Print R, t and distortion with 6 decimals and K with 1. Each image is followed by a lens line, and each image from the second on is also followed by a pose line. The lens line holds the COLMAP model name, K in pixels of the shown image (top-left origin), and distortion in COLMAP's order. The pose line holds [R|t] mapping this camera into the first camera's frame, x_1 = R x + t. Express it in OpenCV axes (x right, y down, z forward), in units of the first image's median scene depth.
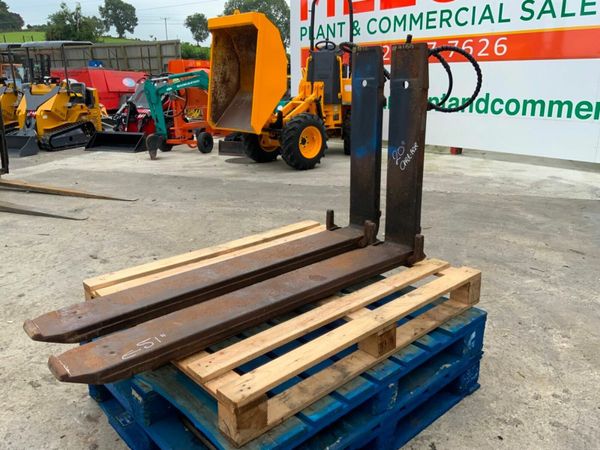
lens RADIAL K [[498.2, 0, 301.0], [0, 498.2, 226.6], [0, 0, 1]] dist [0.092314, -0.182299]
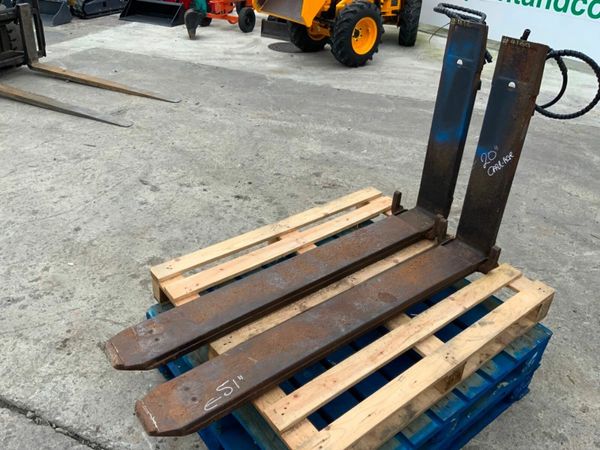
lens RADIAL K [[498.2, 0, 301.0], [0, 498.2, 226.6], [0, 0, 1]] dist [0.092314, -0.182299]
pose [[0.995646, 0.083782, -0.040848, -0.034357], [-0.069602, 0.959765, 0.272040, -0.091745], [0.061997, -0.268013, 0.961418, 0.027491]]
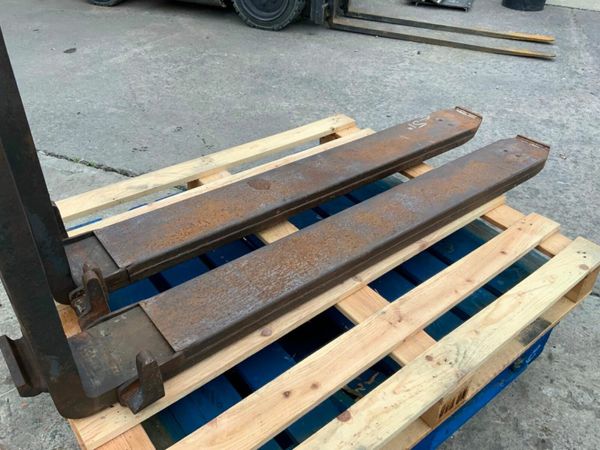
lens RADIAL K [[498.2, 0, 301.0], [0, 498.2, 226.6], [0, 0, 1]] dist [0.092314, -0.182299]
pose [[-0.997134, -0.066539, 0.036018, -0.019618], [-0.010722, 0.595497, 0.803286, -0.148067], [-0.074898, 0.800597, -0.594504, 0.478881]]
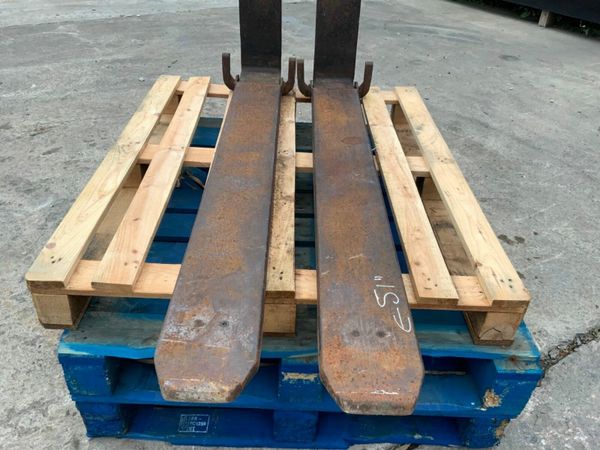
lens RADIAL K [[498.2, 0, 301.0], [0, 498.2, 226.6], [0, 0, 1]] dist [0.092314, -0.182299]
pose [[0.675903, -0.397458, 0.620631, -0.185614], [0.170062, 0.903500, 0.393403, -0.032823], [-0.717101, -0.160357, 0.678271, 0.157996]]
